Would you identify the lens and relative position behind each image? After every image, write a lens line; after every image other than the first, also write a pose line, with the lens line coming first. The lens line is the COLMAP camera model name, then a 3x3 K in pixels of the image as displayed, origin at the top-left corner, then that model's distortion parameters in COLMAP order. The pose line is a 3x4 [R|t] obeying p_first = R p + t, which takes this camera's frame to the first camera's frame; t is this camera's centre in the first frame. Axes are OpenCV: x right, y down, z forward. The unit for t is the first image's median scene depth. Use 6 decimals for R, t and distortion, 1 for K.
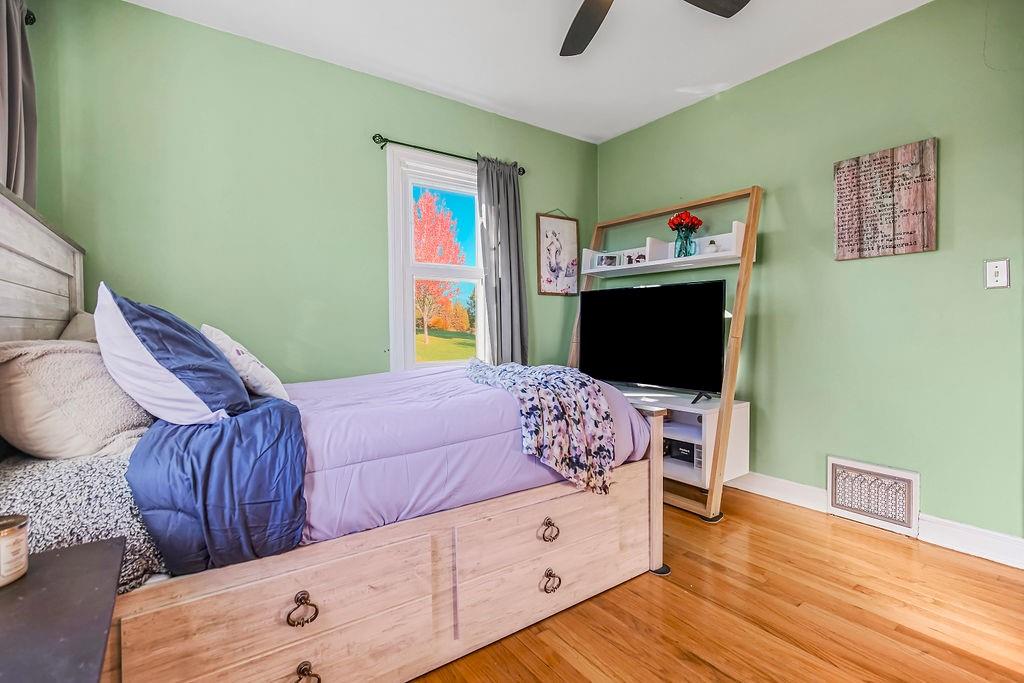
lens RADIAL K [[469.6, 0, 513.6], [0, 469.6, 340.1], [0, 0, 1]] dist [-0.023416, 0.009167]
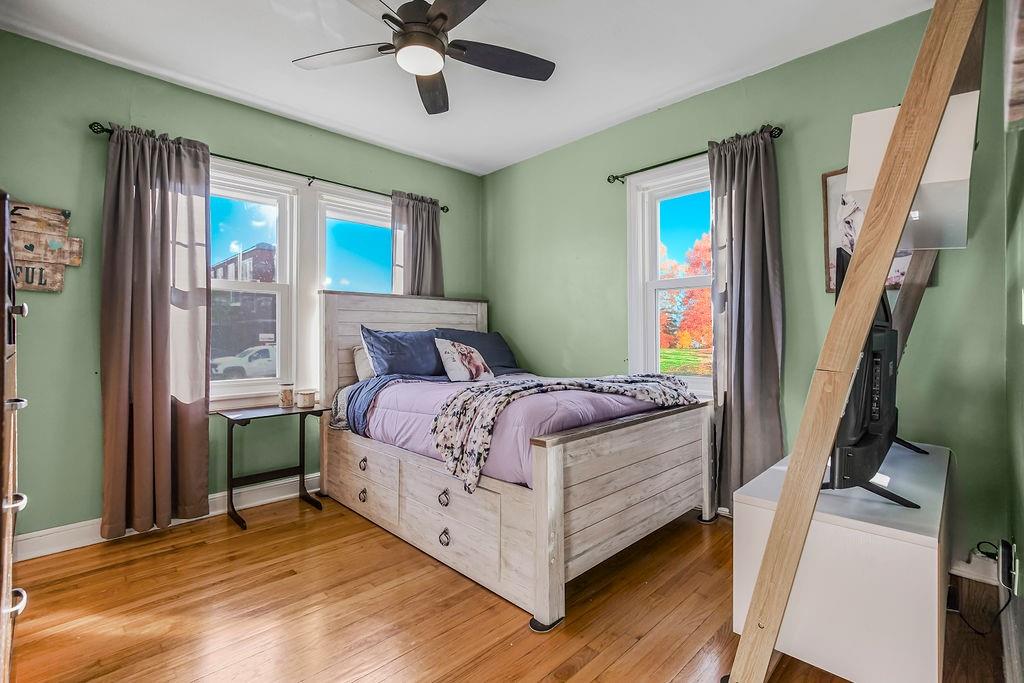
lens RADIAL K [[469.6, 0, 513.6], [0, 469.6, 340.1], [0, 0, 1]] dist [-0.023416, 0.009167]
pose [[0.155397, 0.012860, -0.987768, 0.812686], [-0.021316, 0.999726, 0.009662, -0.032398], [0.987622, 0.019553, 0.155628, 0.563911]]
